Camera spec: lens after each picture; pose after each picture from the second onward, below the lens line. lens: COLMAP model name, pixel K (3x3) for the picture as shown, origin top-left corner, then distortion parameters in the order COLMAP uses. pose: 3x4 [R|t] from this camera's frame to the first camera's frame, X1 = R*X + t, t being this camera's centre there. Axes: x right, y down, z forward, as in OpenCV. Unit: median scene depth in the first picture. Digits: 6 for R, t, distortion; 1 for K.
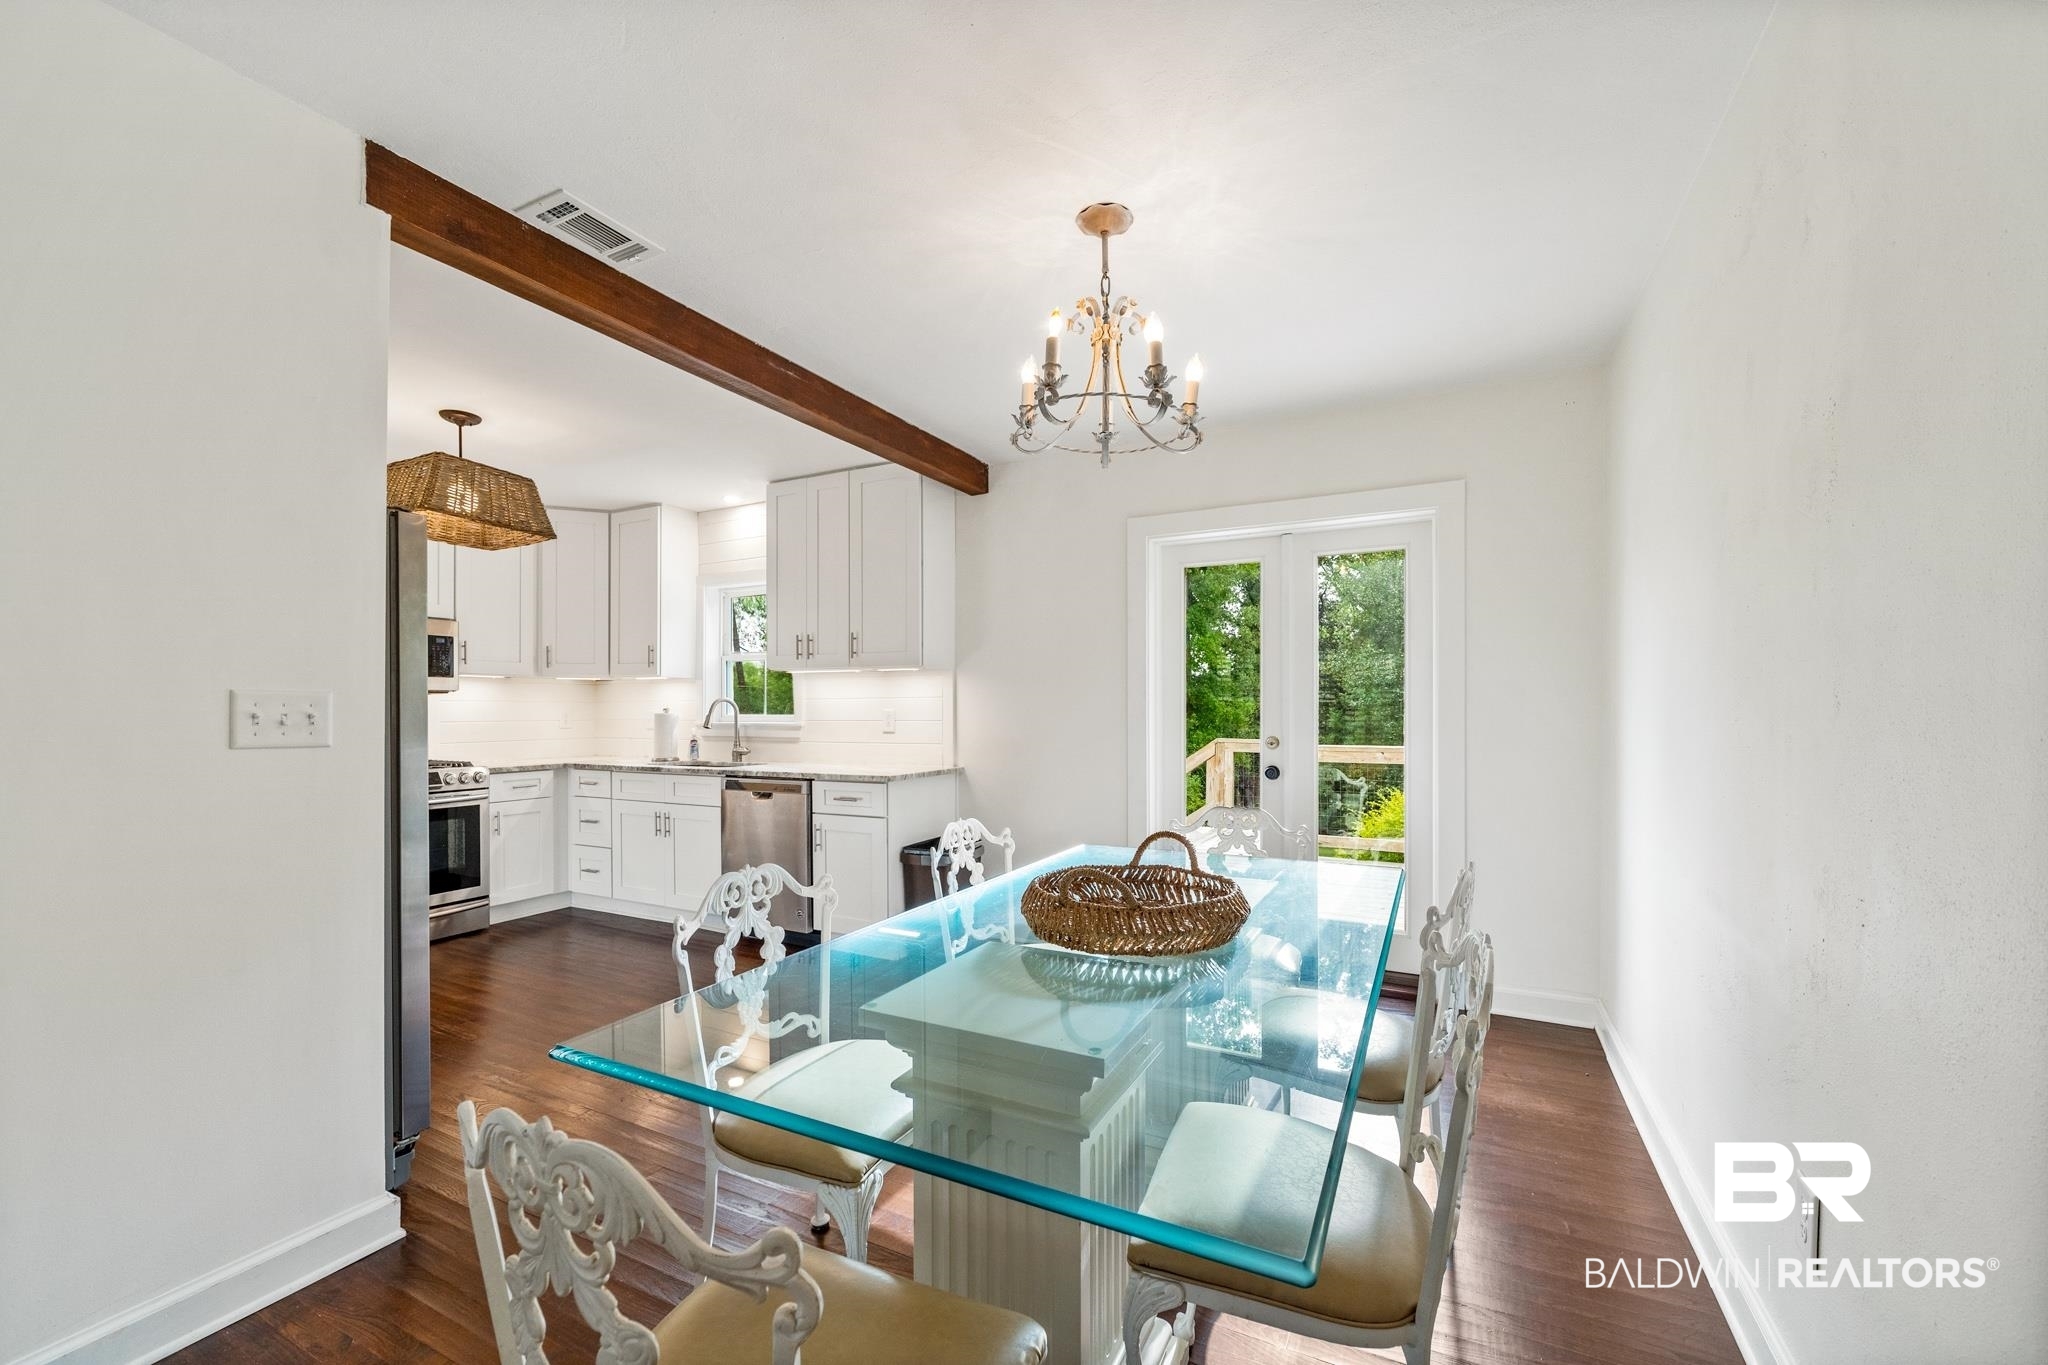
lens RADIAL K [[820.1, 0, 1013.4], [0, 820.1, 696.8], [0, 0, 1]] dist [-0.000353, -0.000349]
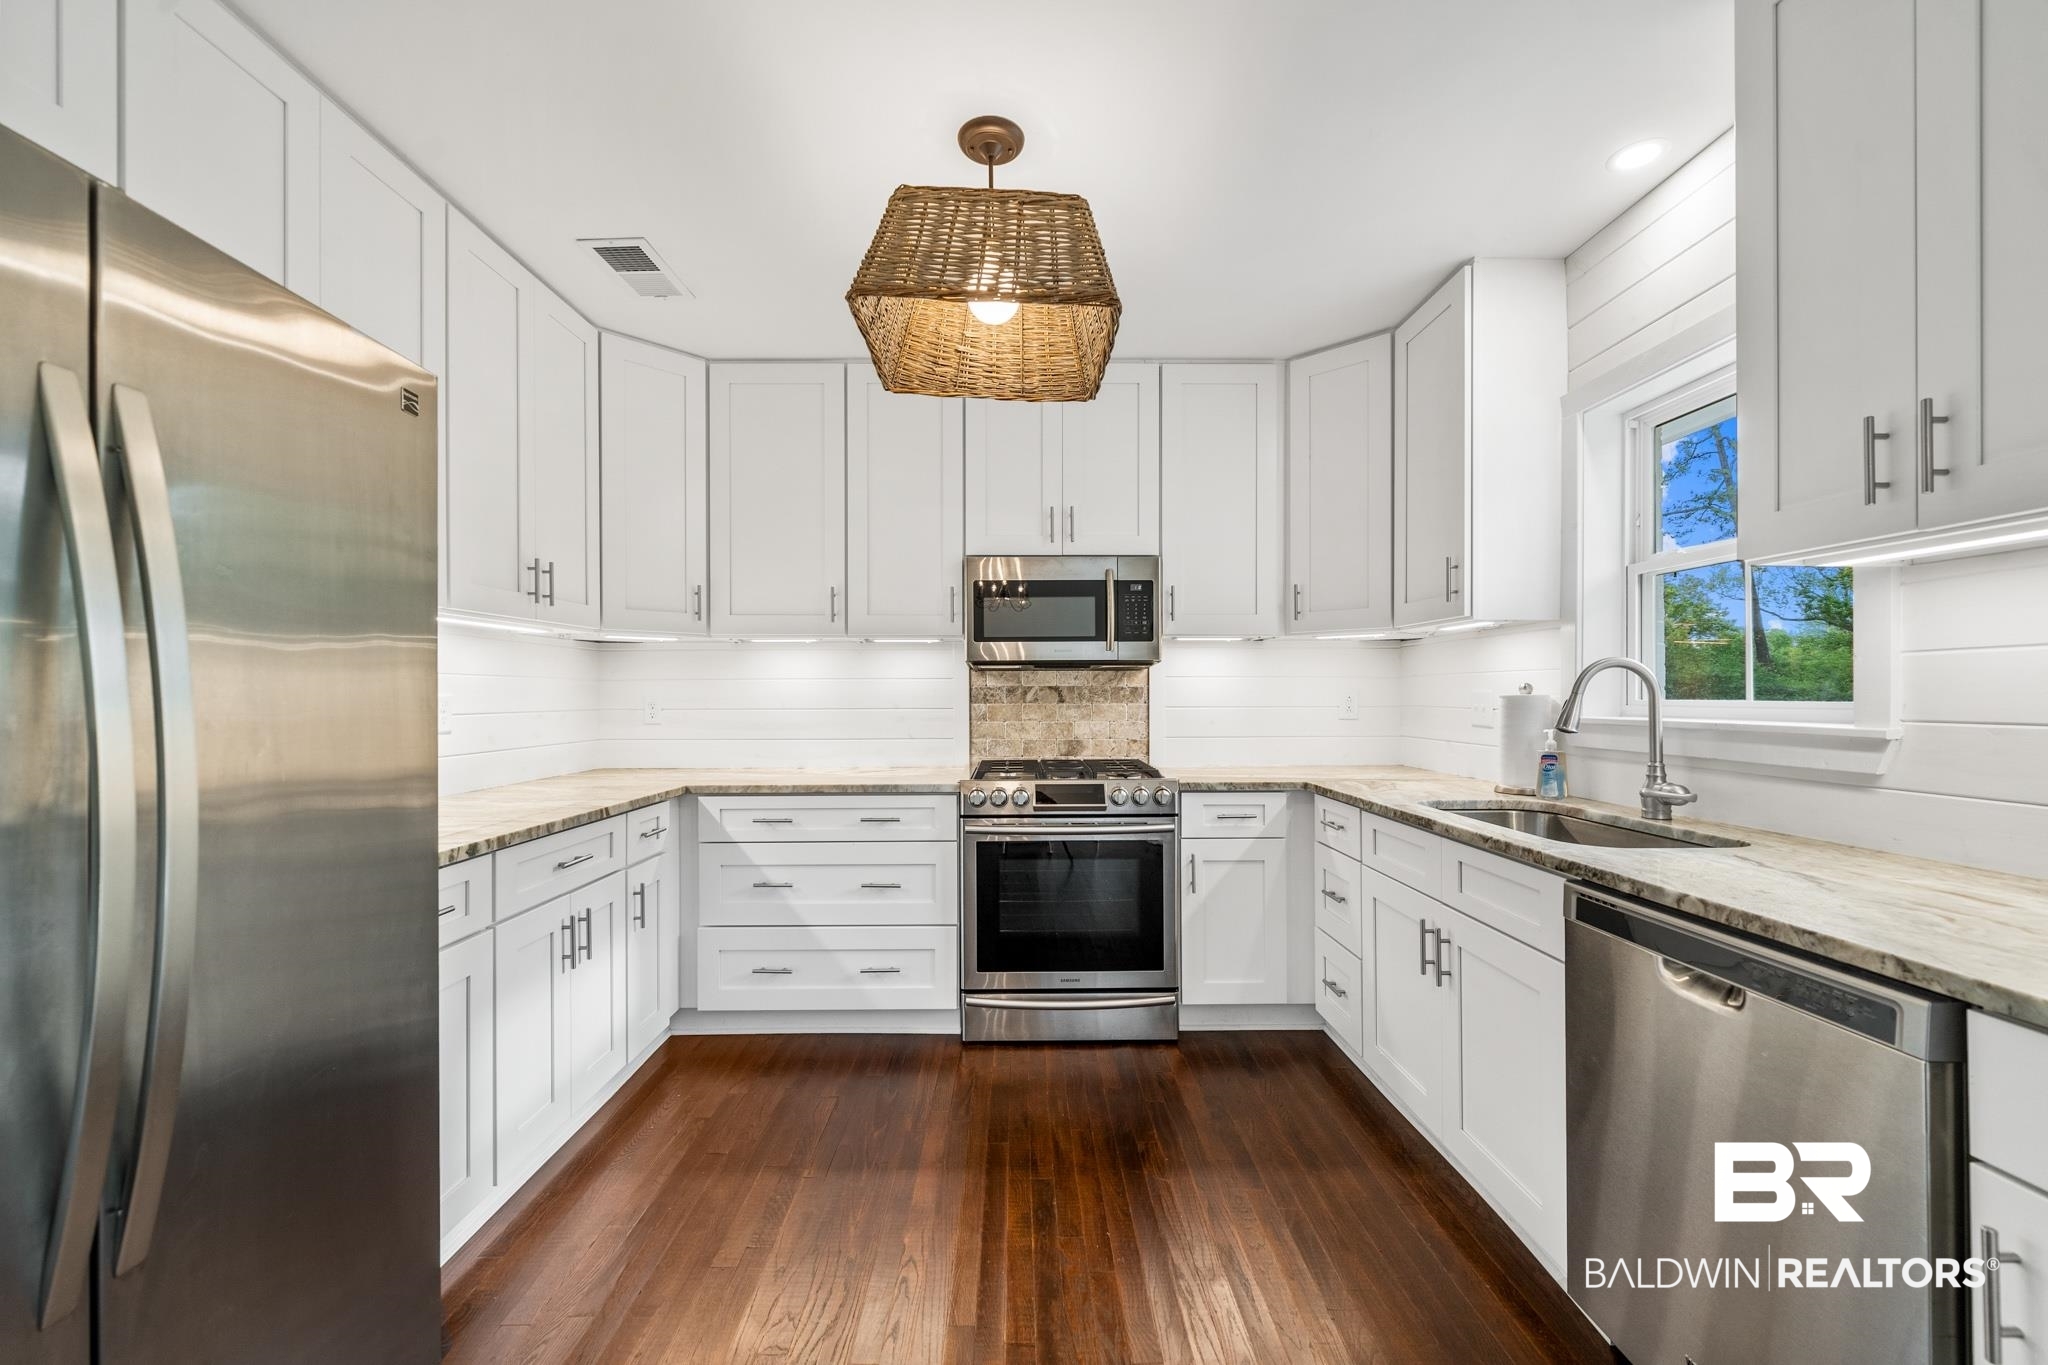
lens RADIAL K [[820.1, 0, 1013.4], [0, 820.1, 696.8], [0, 0, 1]] dist [-0.000353, -0.000349]
pose [[0.482909, 0.004050, -0.875661, -0.148325], [0.010785, 0.999886, 0.010572, 0.013116], [0.875604, -0.014549, 0.482810, 0.564932]]
